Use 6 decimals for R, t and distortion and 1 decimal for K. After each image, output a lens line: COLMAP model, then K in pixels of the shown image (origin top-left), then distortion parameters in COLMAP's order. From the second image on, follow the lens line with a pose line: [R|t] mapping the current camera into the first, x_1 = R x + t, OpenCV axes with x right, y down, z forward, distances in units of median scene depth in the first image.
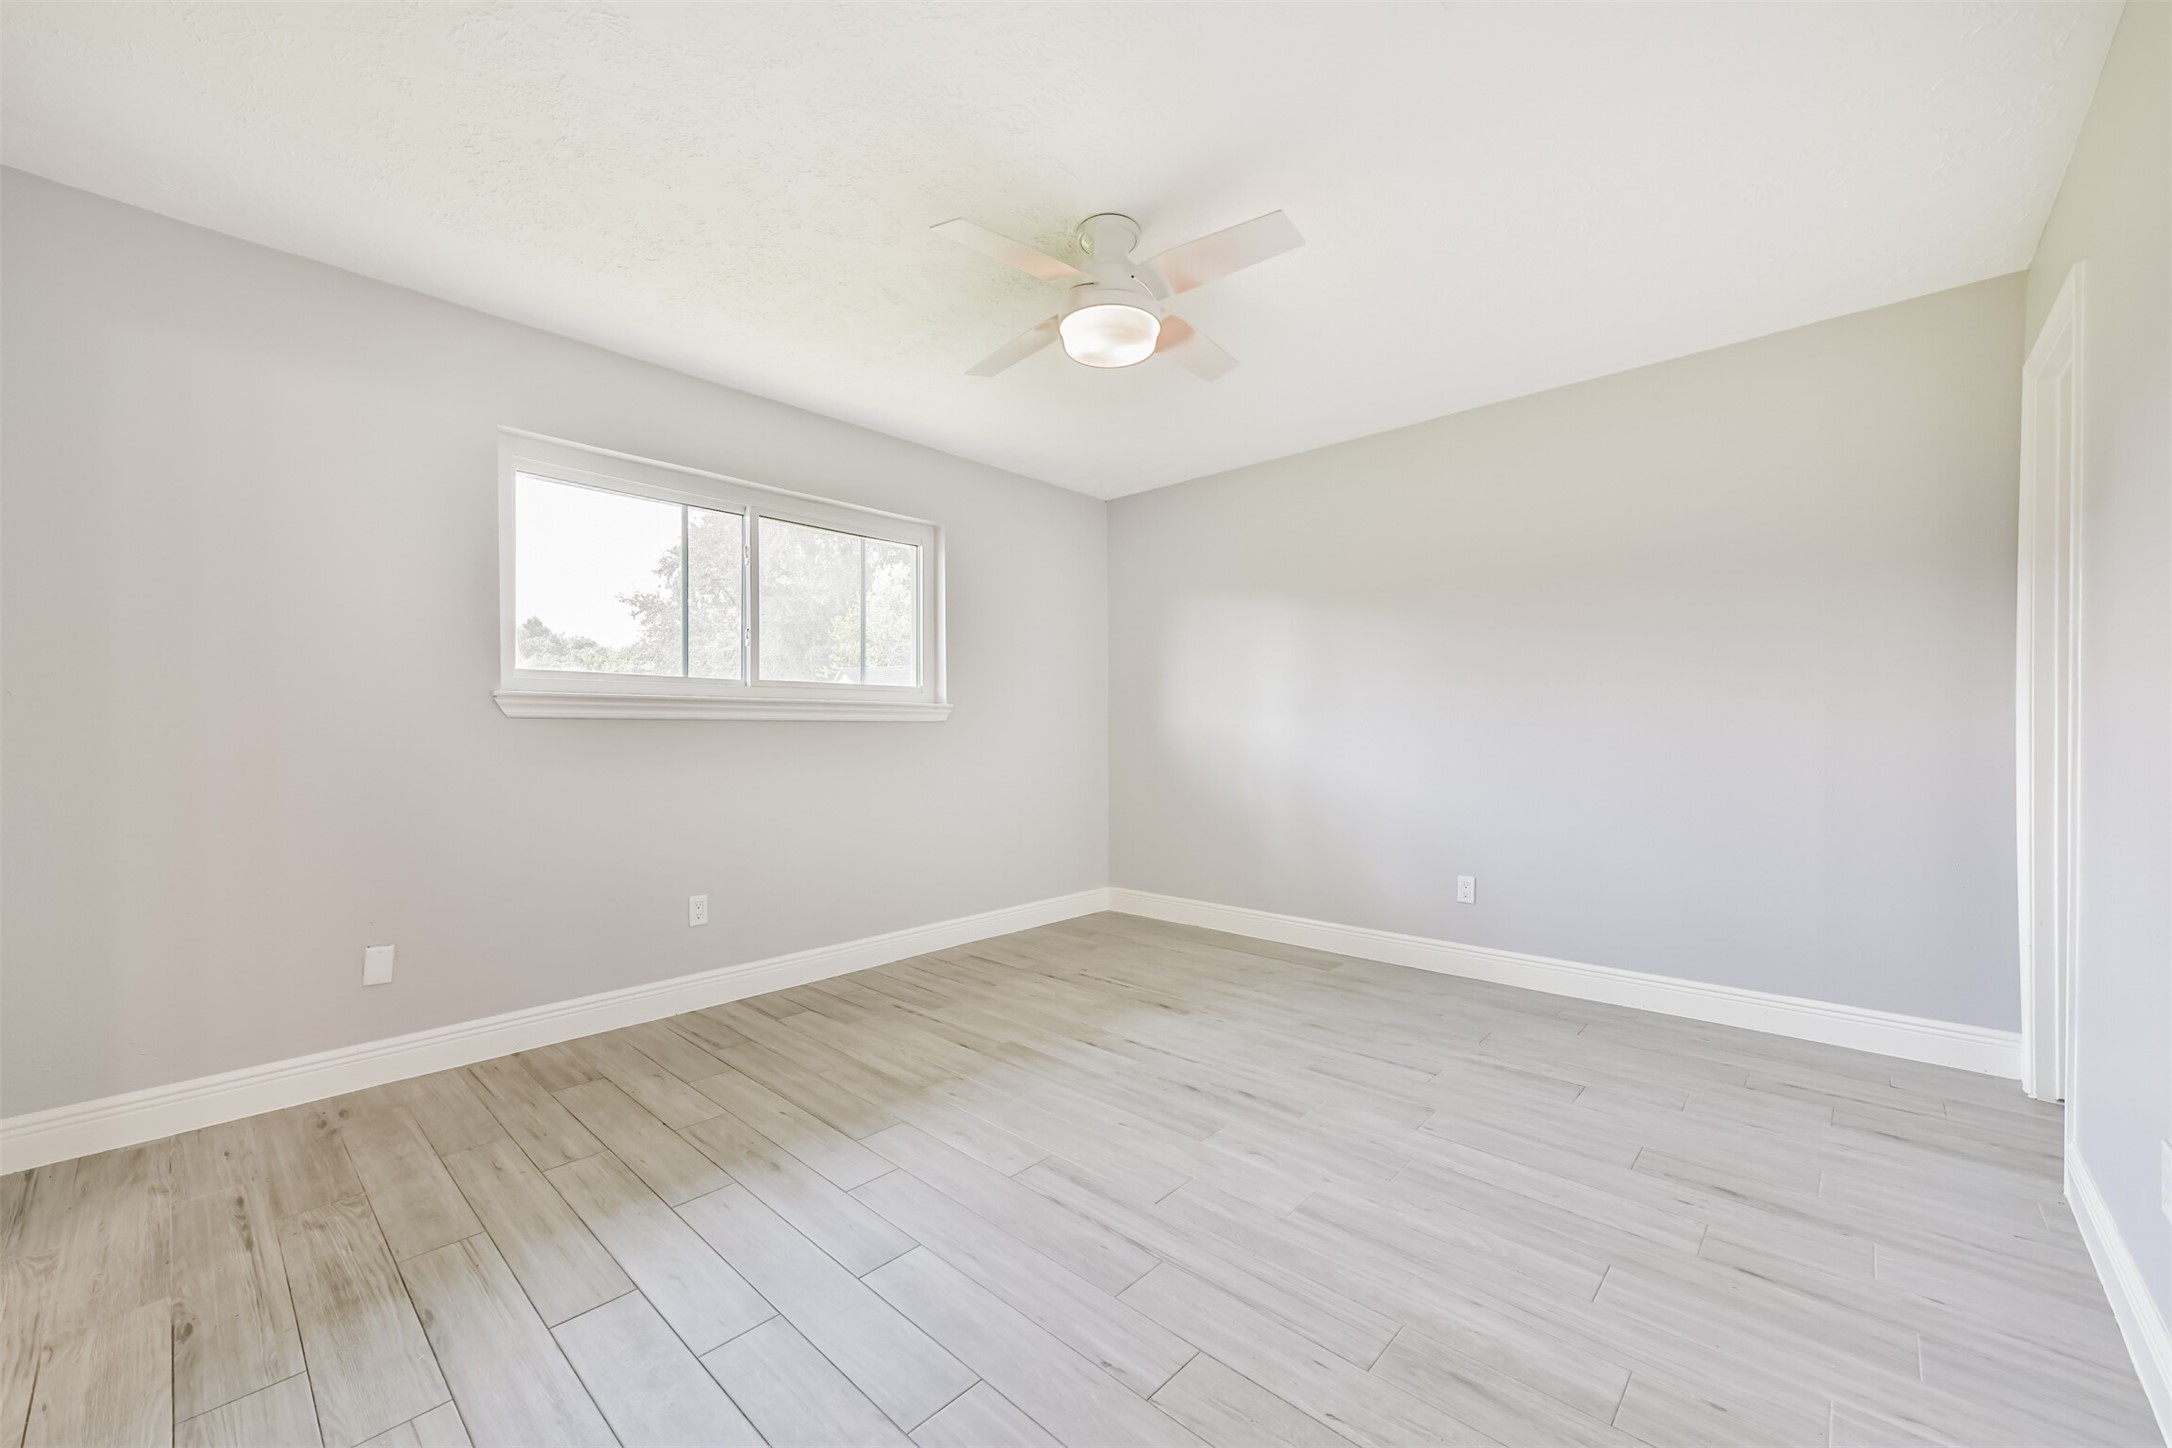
lens RADIAL K [[855.3, 0, 1087.9], [0, 855.3, 720.4], [0, 0, 1]] dist [-0.002398, -0.000878]
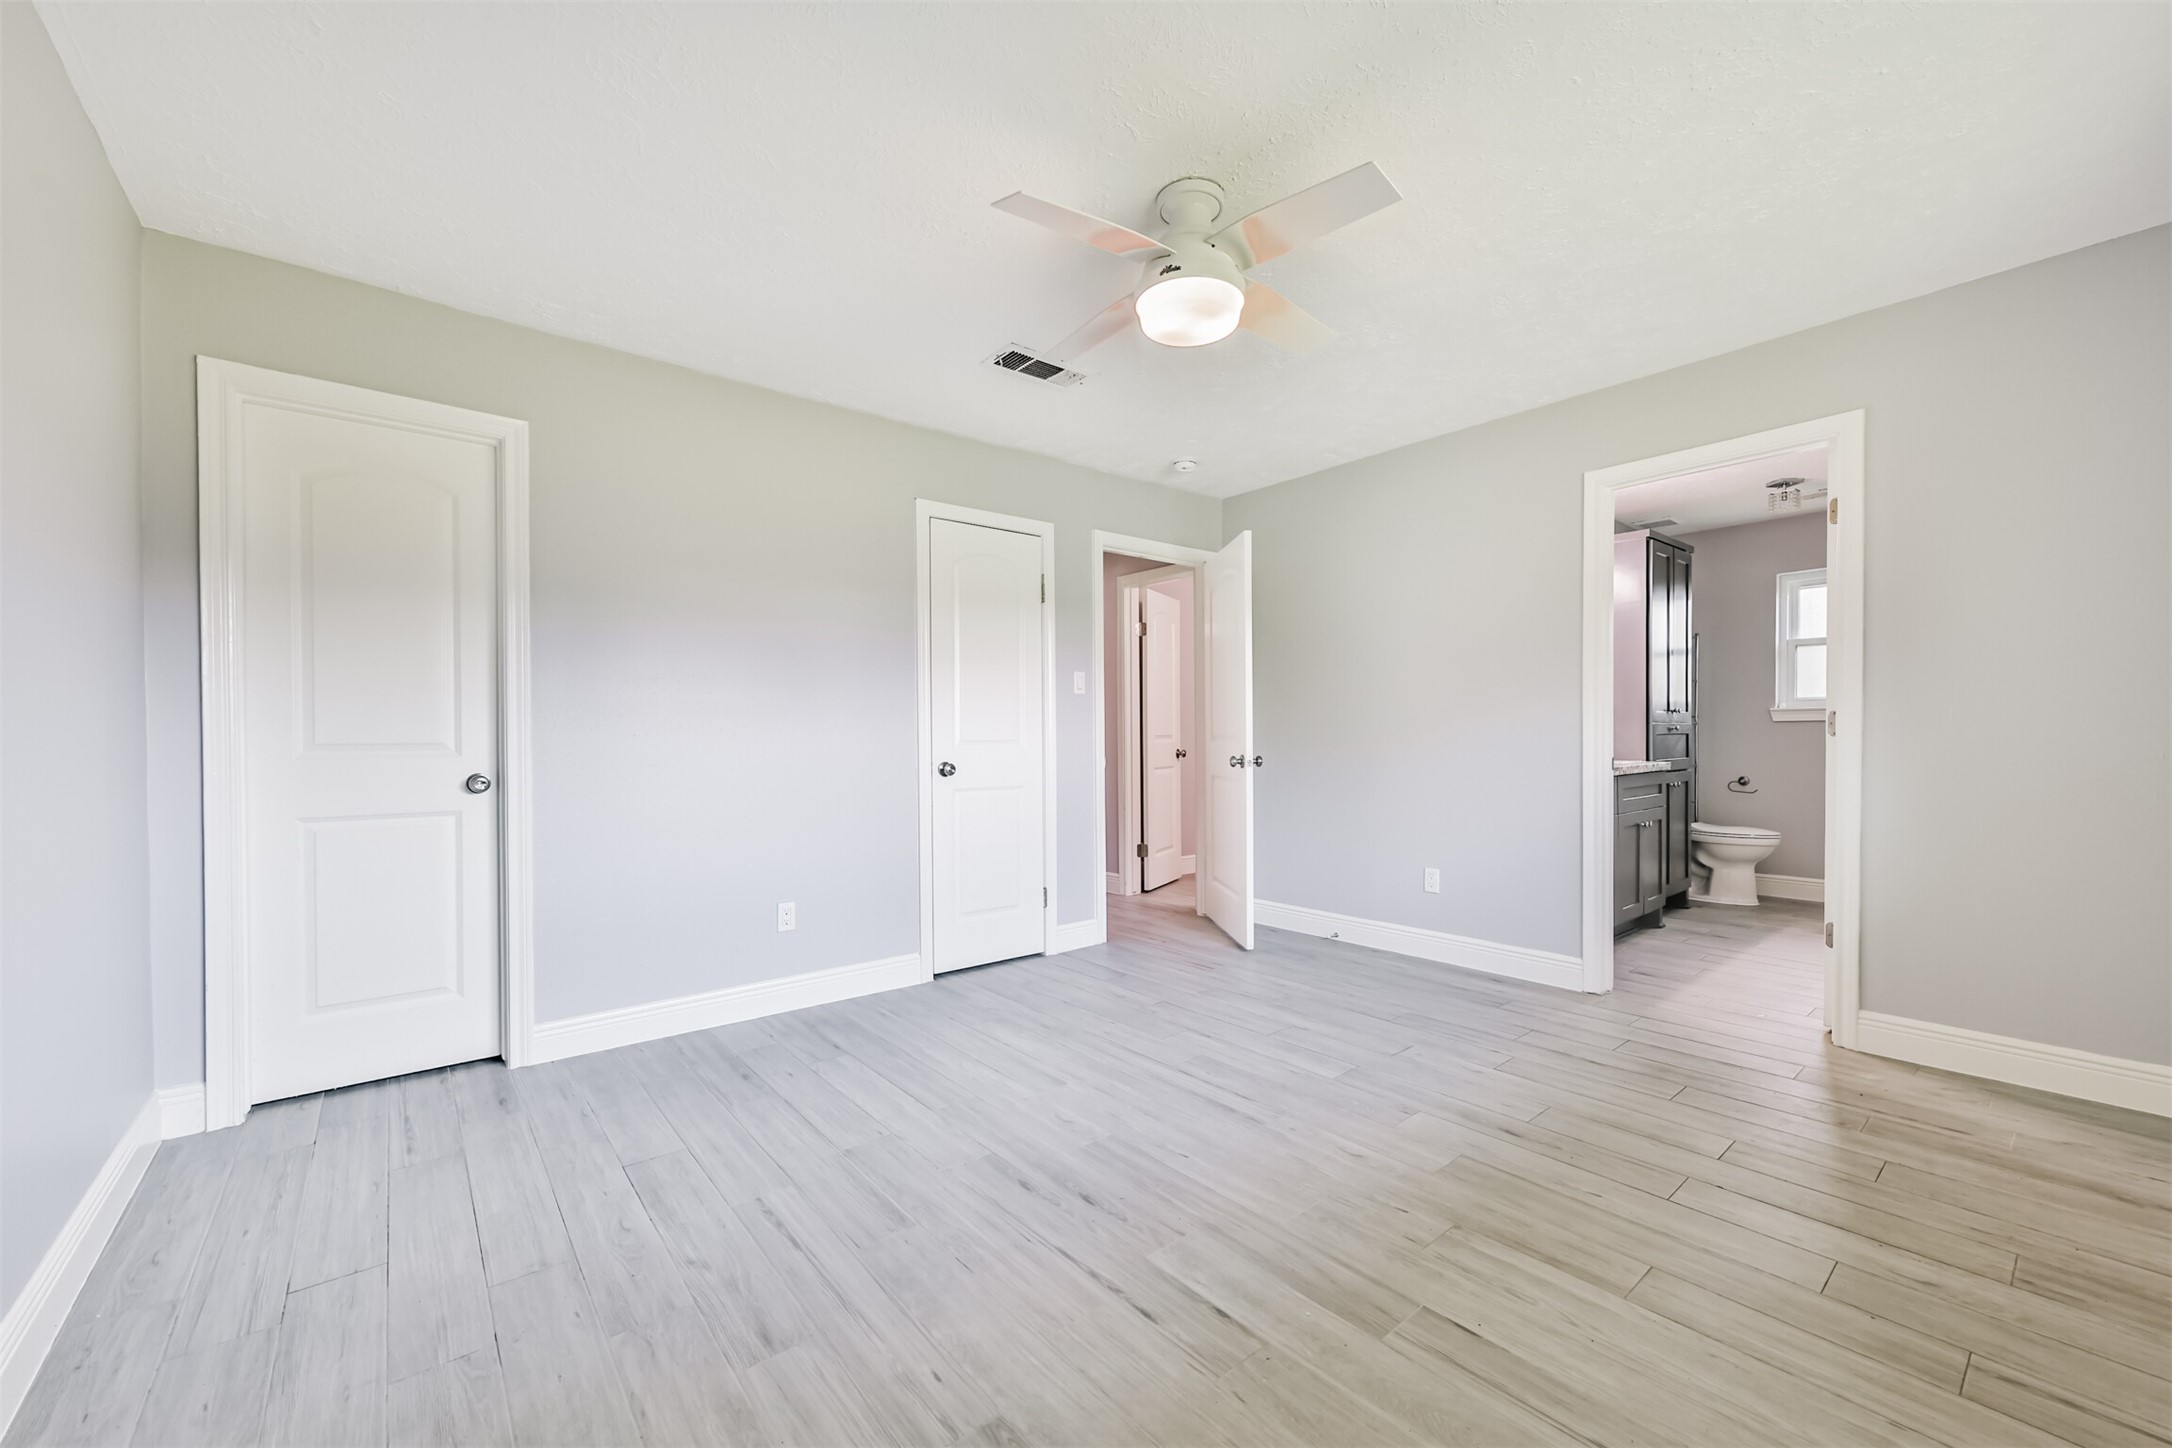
lens RADIAL K [[855.3, 0, 1085.2], [0, 855.3, 746.6], [0, 0, 1]] dist [-0.002398, -0.000878]
pose [[-0.990060, 0.009769, 0.140308, 0.015578], [0.010421, 0.999938, 0.003914, 0.023718], [-0.140261, 0.005337, -0.990100, 2.487434]]
